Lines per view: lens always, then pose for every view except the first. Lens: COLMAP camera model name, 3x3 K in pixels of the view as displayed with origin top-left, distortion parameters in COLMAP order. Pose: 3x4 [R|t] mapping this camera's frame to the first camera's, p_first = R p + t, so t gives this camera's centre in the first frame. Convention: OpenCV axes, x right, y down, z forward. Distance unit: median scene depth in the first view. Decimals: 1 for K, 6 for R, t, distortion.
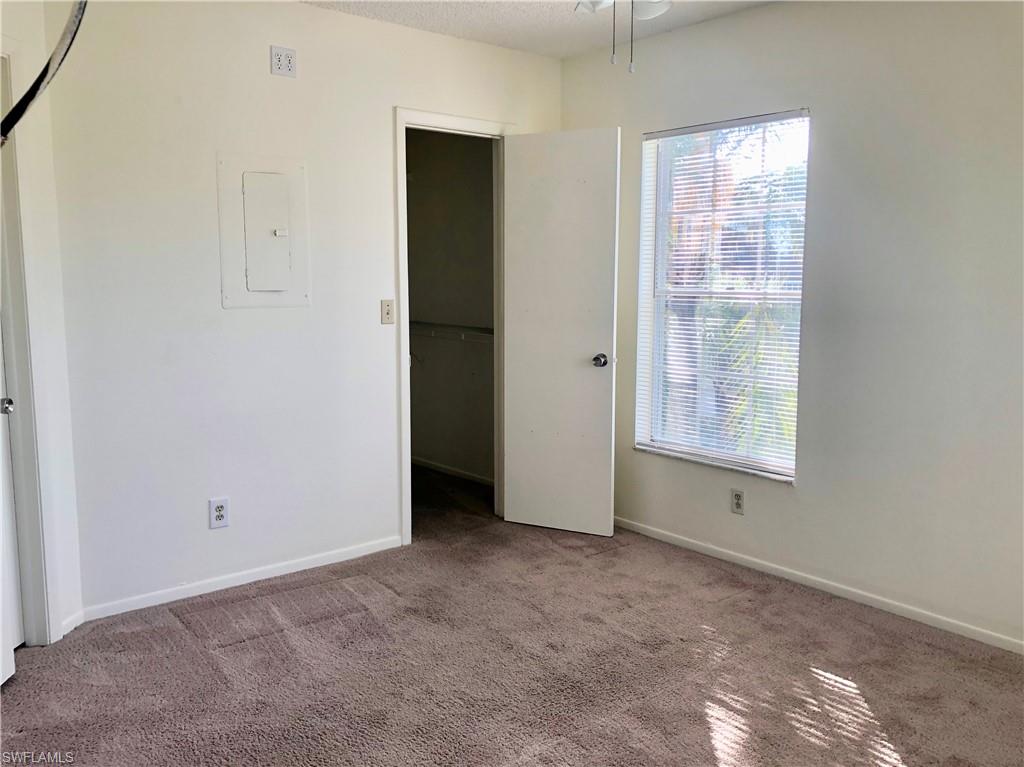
lens RADIAL K [[842.0, 0, 512.0], [0, 842.0, 383.5], [0, 0, 1]] dist [-0.000151, -0.002888]
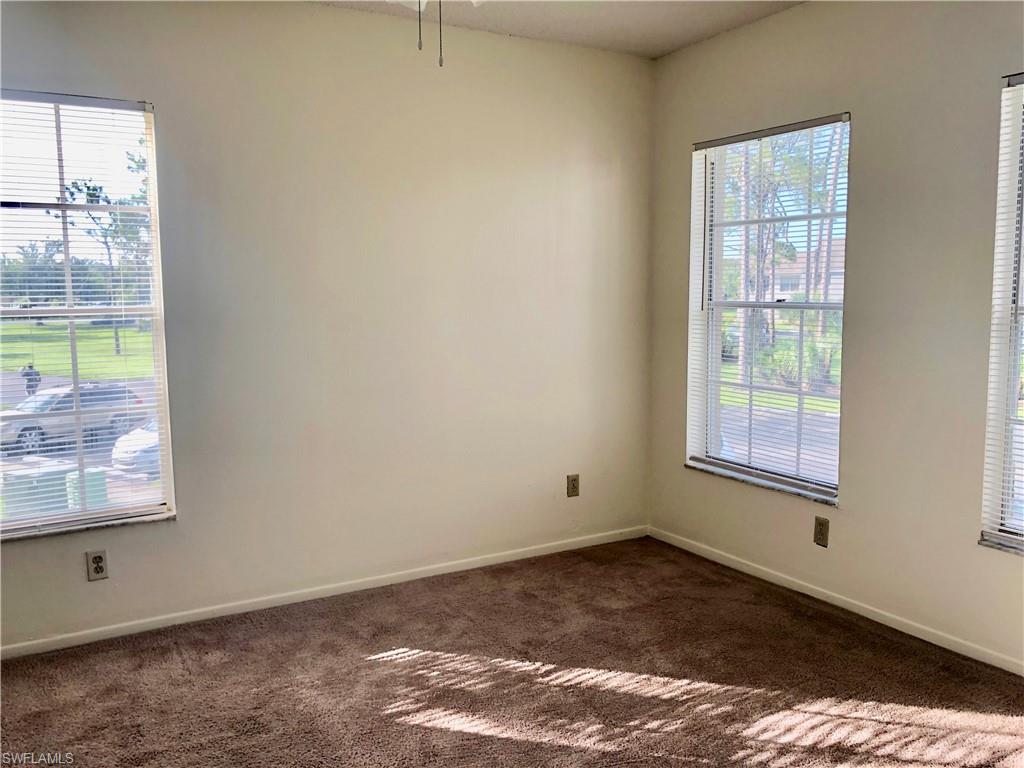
lens RADIAL K [[842.0, 0, 512.0], [0, 842.0, 384.0], [0, 0, 1]] dist [-0.000151, -0.002888]
pose [[0.174439, -0.112487, 0.978222, -0.614486], [0.148404, 0.985109, 0.086815, -0.061163], [-0.973420, 0.130028, 0.188535, 0.610192]]
